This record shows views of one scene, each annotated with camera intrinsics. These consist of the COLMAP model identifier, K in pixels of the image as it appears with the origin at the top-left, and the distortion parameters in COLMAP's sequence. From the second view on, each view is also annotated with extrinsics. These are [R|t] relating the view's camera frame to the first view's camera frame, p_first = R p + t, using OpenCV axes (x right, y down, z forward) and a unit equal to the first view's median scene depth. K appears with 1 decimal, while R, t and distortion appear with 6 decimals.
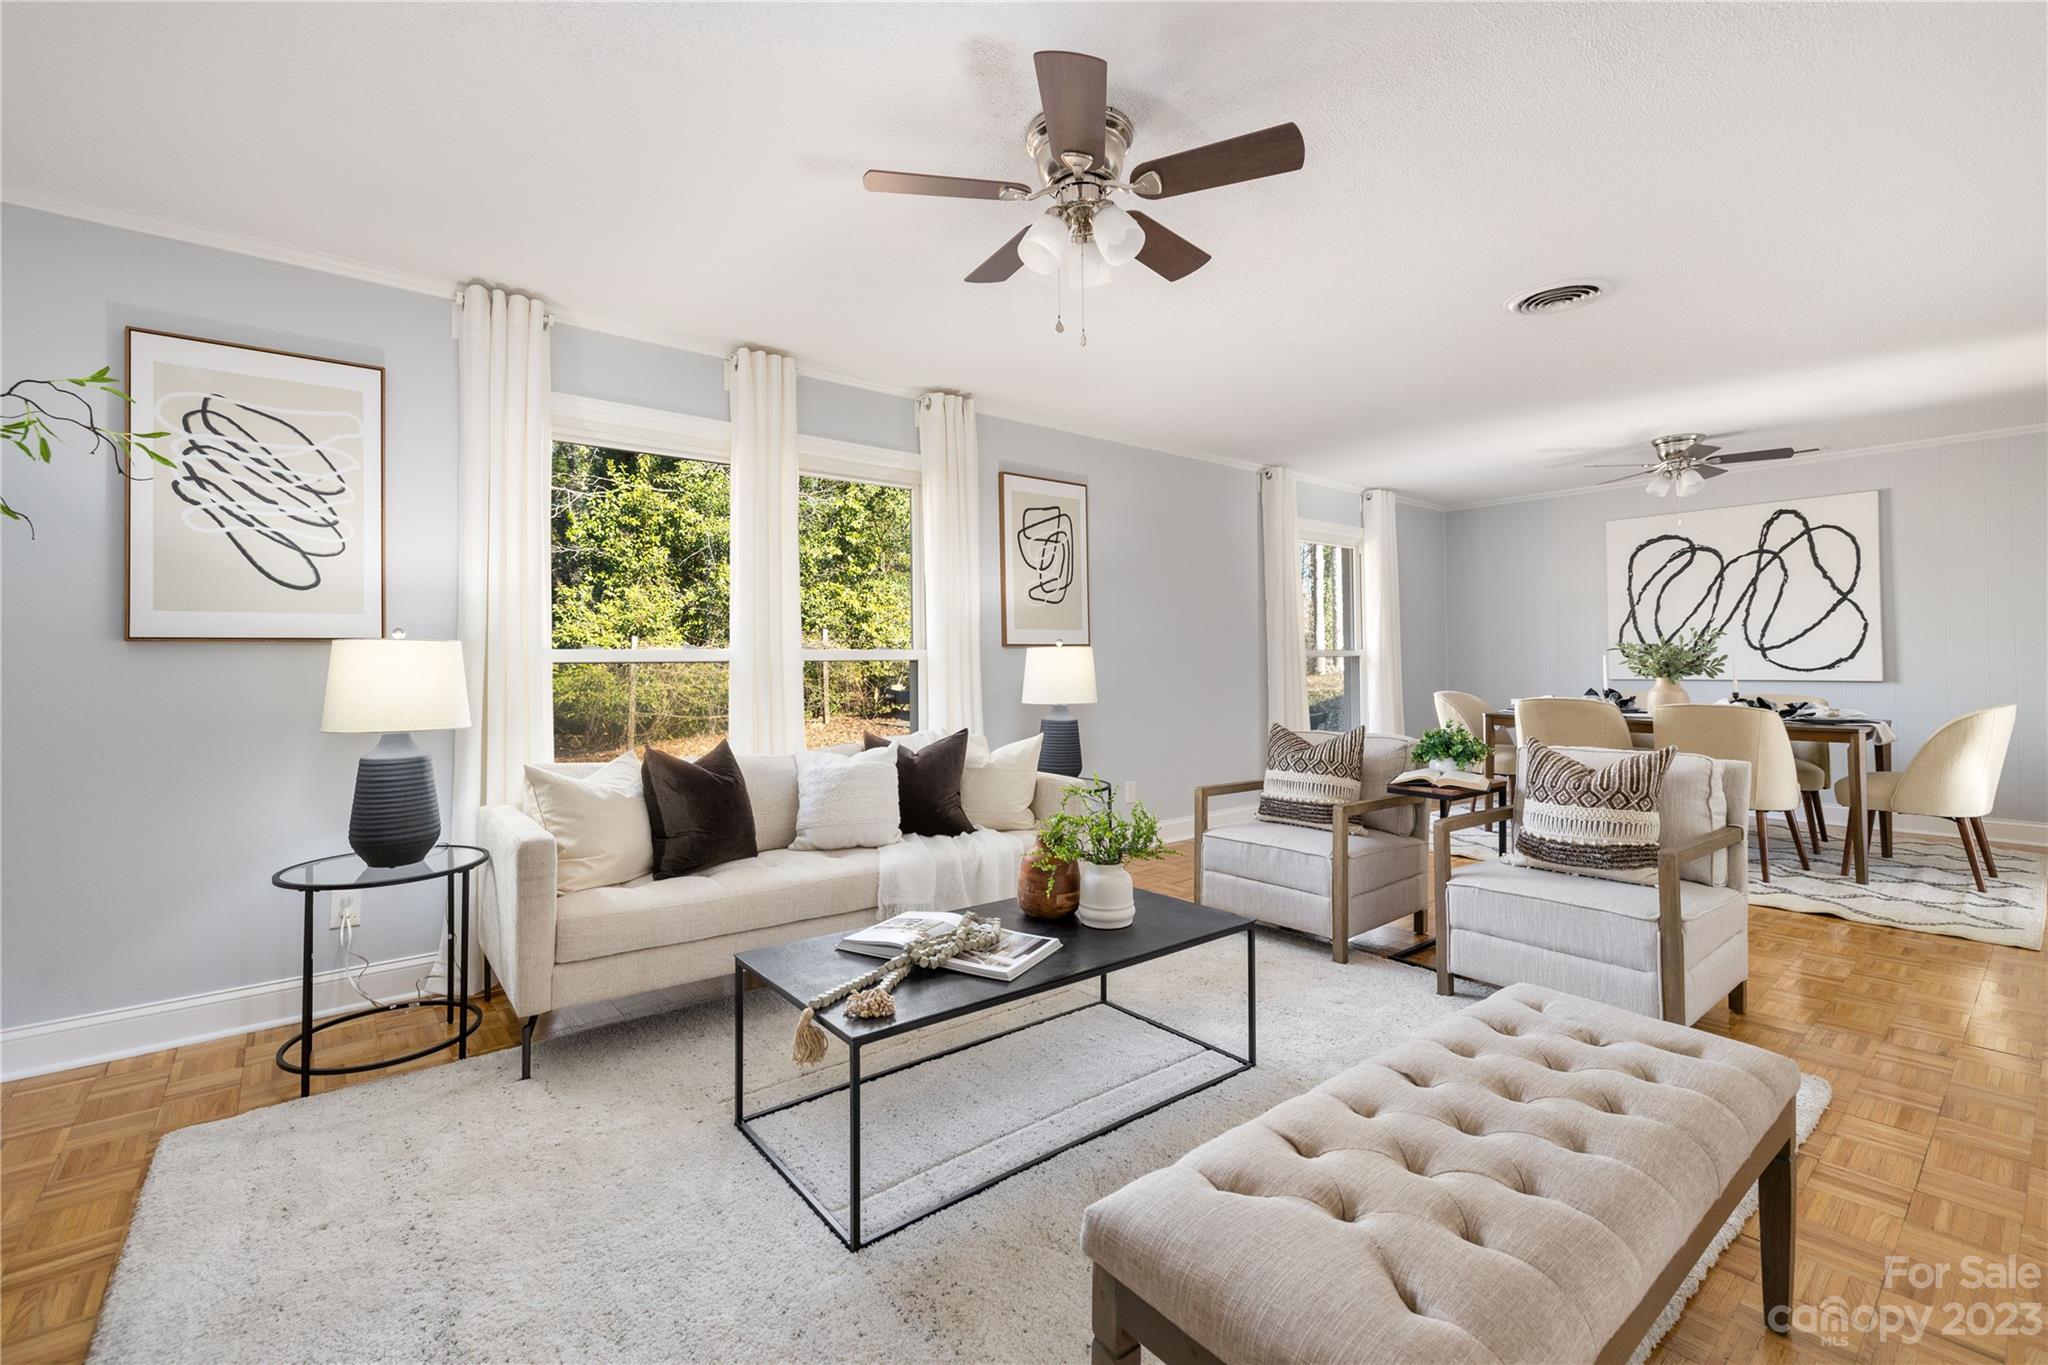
lens RADIAL K [[876.5, 0, 1011.3], [0, 876.5, 649.2], [0, 0, 1]] dist [-0.002834, 0.001549]
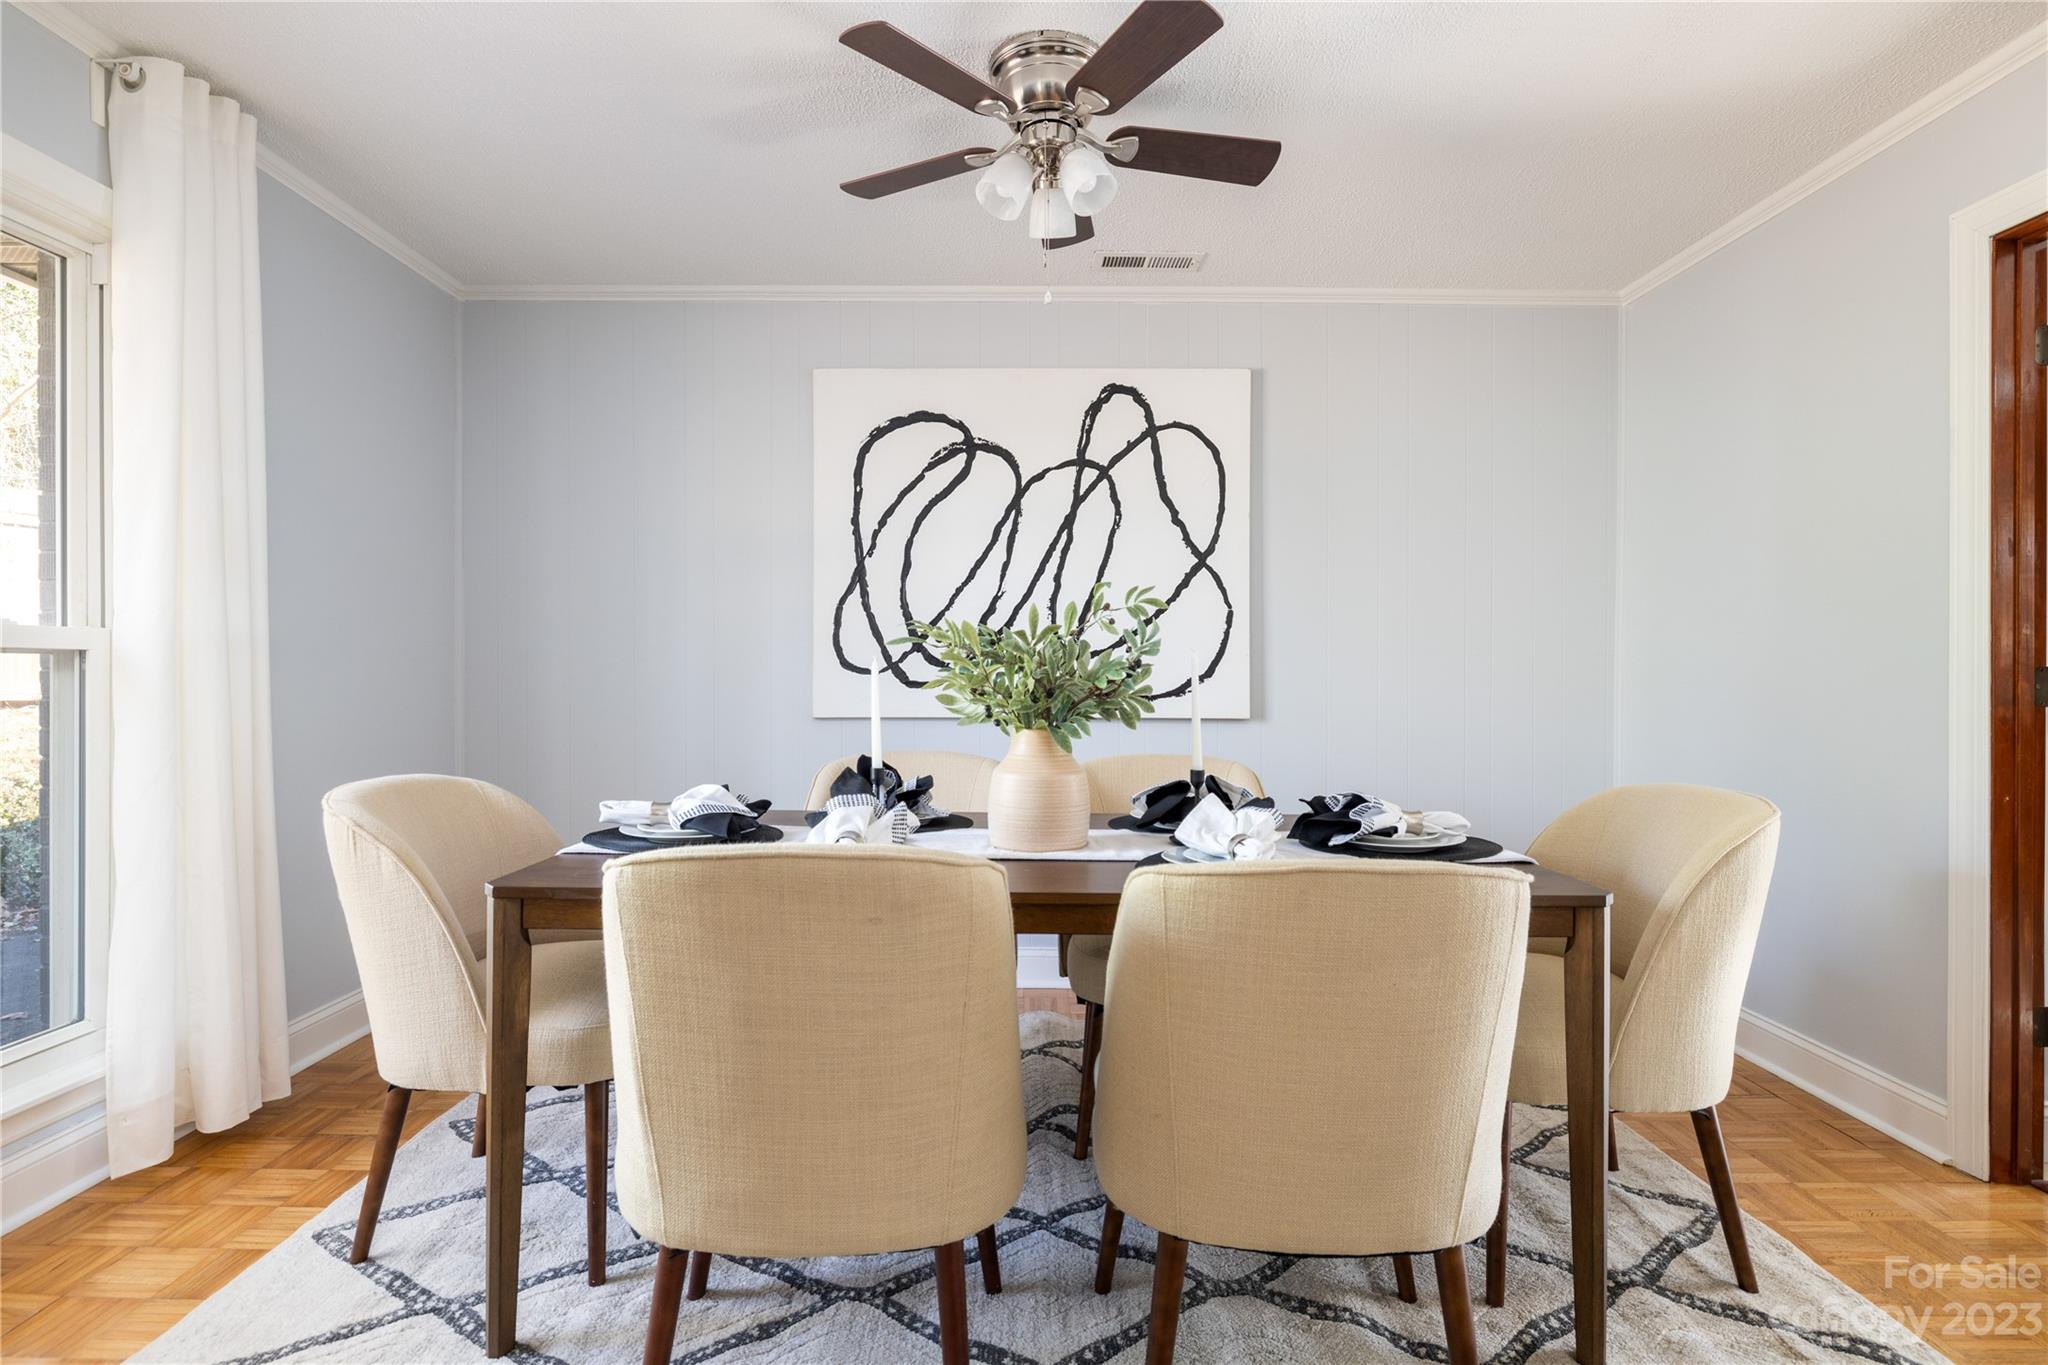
lens RADIAL K [[1058.3, 0, 1027.8], [0, 1058.3, 672.6], [0, 0, 1]] dist [0.001685, 0.006303]
pose [[0.621632, 0.011503, 0.783225, 0.370463], [-0.021543, 0.999765, 0.002415, 0.008300], [-0.783013, -0.018374, 0.621734, 0.658097]]
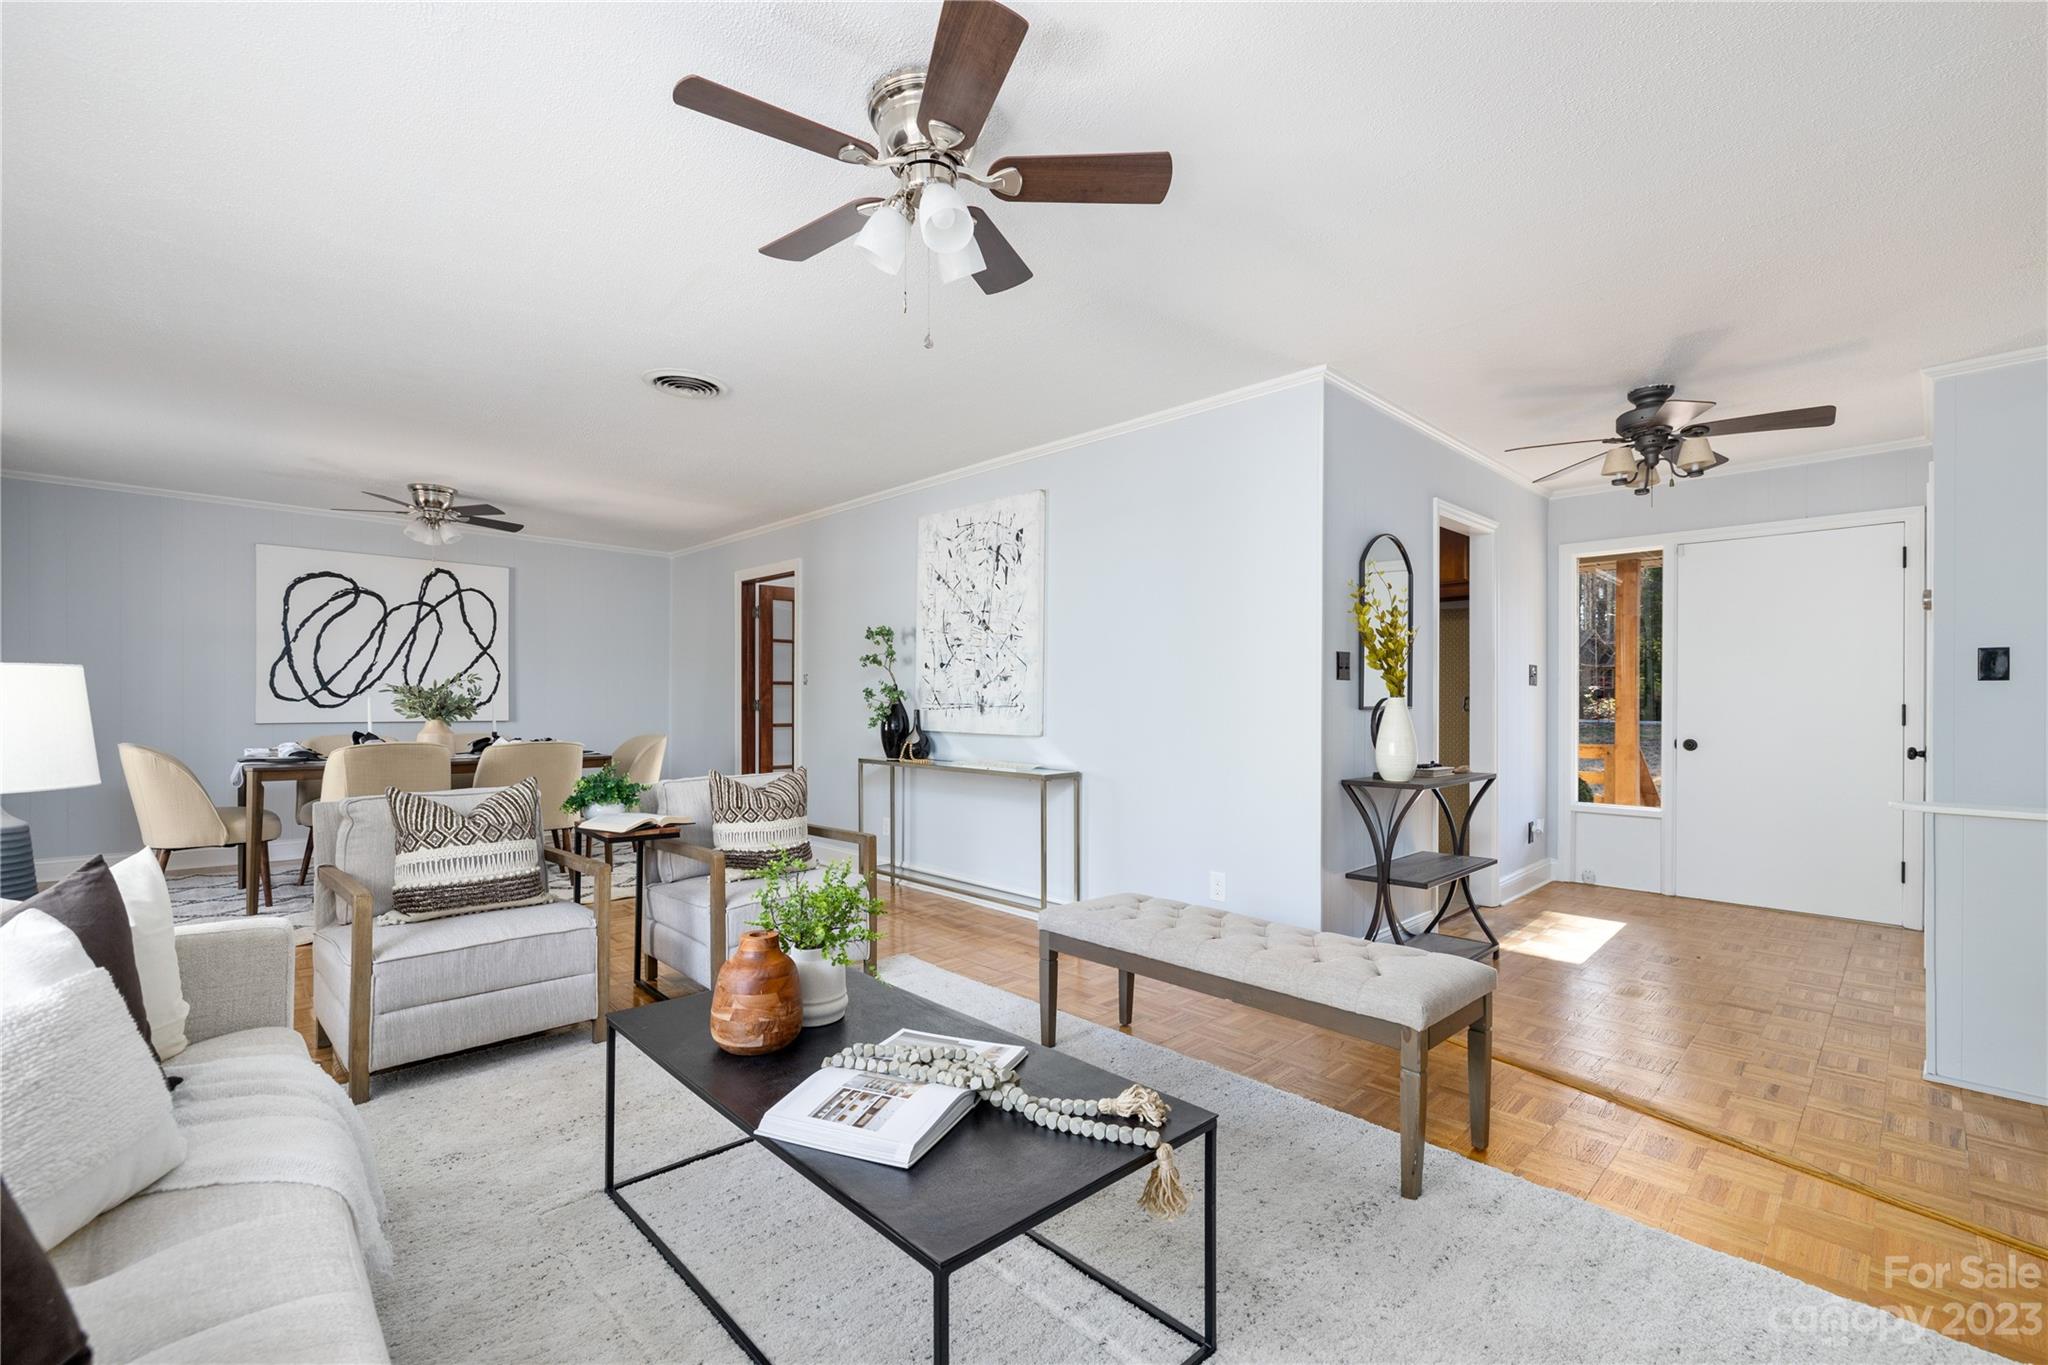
lens RADIAL K [[876.5, 0, 1013.2], [0, 876.5, 700.6], [0, 0, 1]] dist [-0.002834, 0.001549]
pose [[-0.076251, 0.008993, 0.997048, -0.291931], [-0.018009, 0.999784, -0.010395, 0.007562], [-0.996926, -0.018749, -0.076072, 0.353522]]
